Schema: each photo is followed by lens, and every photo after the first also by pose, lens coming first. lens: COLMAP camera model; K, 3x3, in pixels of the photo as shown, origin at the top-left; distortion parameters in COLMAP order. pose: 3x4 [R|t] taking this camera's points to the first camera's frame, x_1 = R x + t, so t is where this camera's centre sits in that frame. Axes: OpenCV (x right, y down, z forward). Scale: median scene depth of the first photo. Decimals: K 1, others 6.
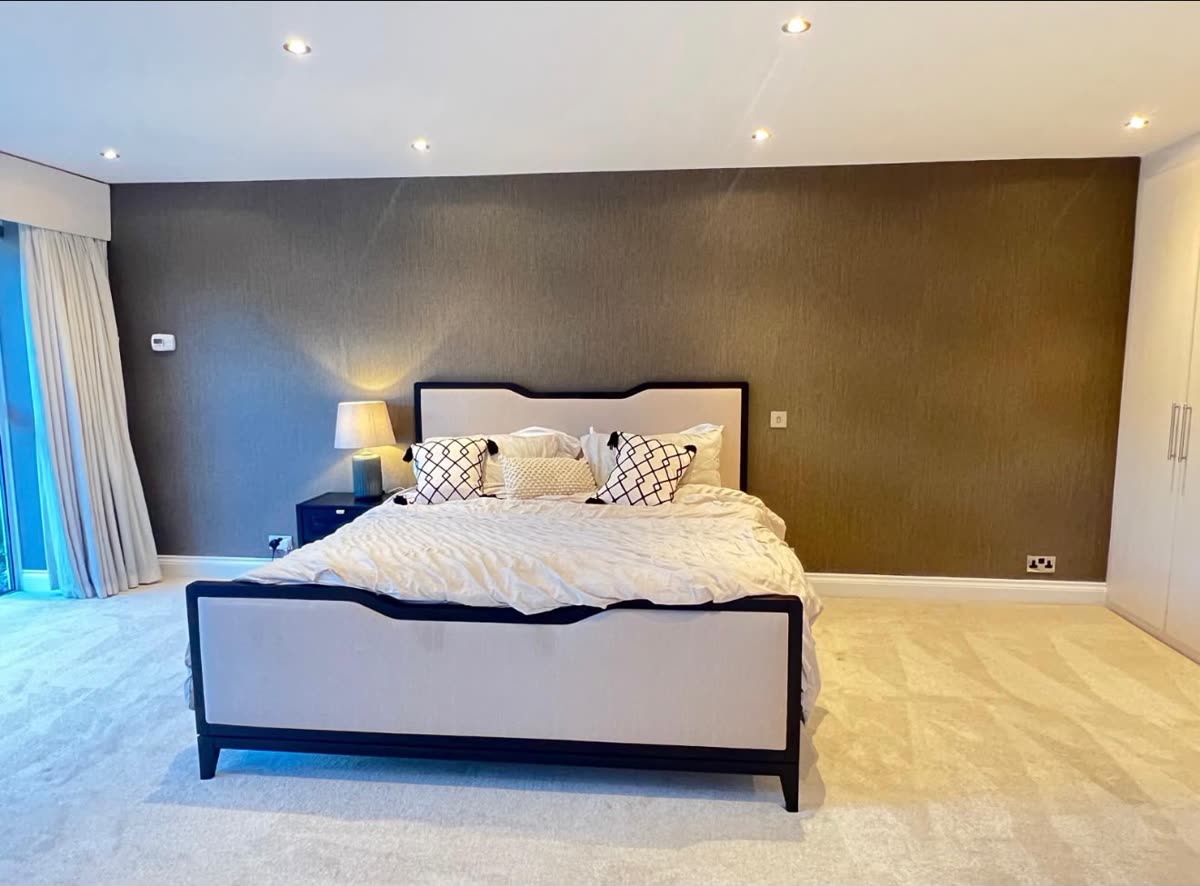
lens RADIAL K [[776.7, 0, 603.0], [0, 776.7, 460.1], [0, 0, 1]] dist [-0.000537, -0.000073]
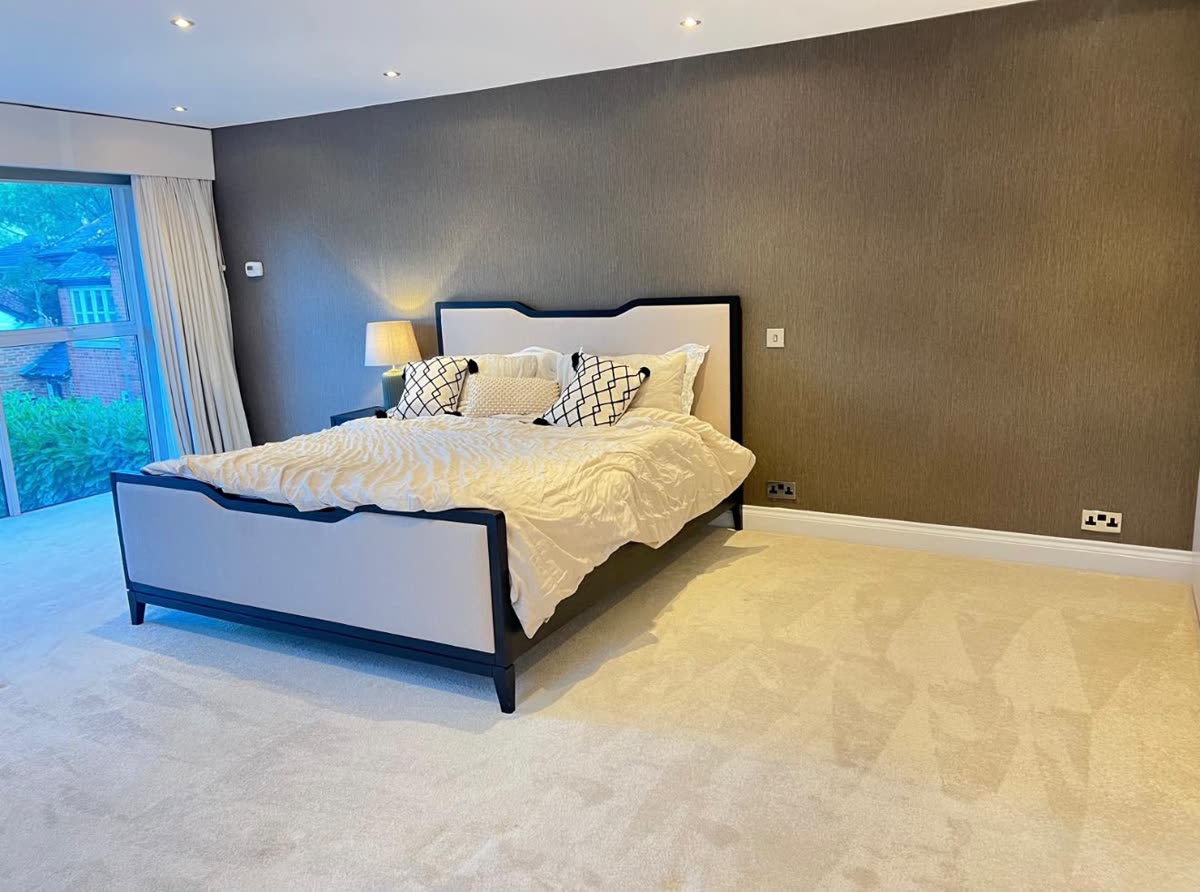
lens RADIAL K [[903.1, 0, 600.0], [0, 903.1, 446.0], [0, 0, 1]] dist [0.090215, -0.110347]
pose [[0.920006, 0.043400, -0.389494, 0.509277], [-0.014000, 0.996854, 0.078008, -0.007726], [0.391654, -0.066315, 0.917720, -0.046458]]
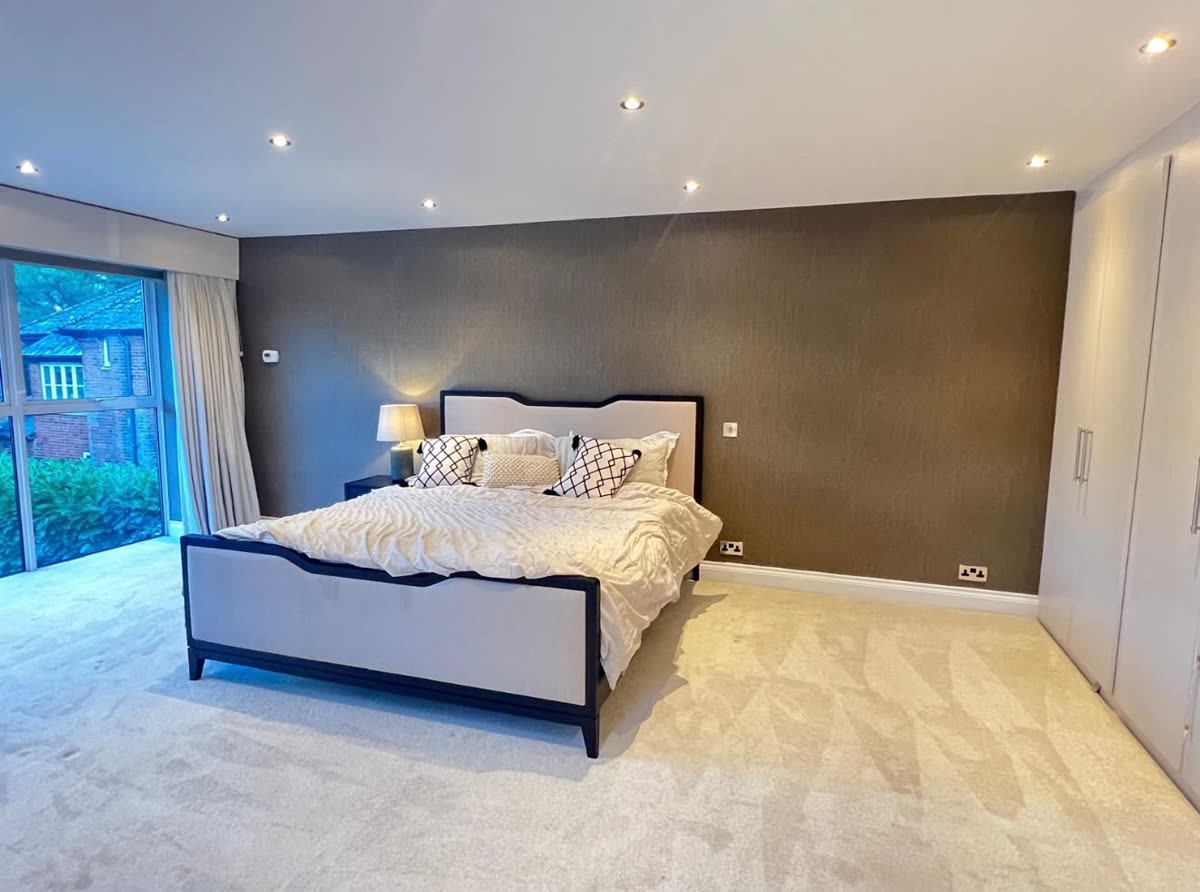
lens RADIAL K [[673.8, 0, 603.9], [0, 673.8, 449.3], [0, 0, 1]] dist [0.001058, -0.000411]
pose [[0.978658, 0.039299, -0.201703, 0.276424], [-0.041259, 0.999133, -0.005521, -0.011588], [0.201312, 0.013725, 0.979431, -0.014262]]
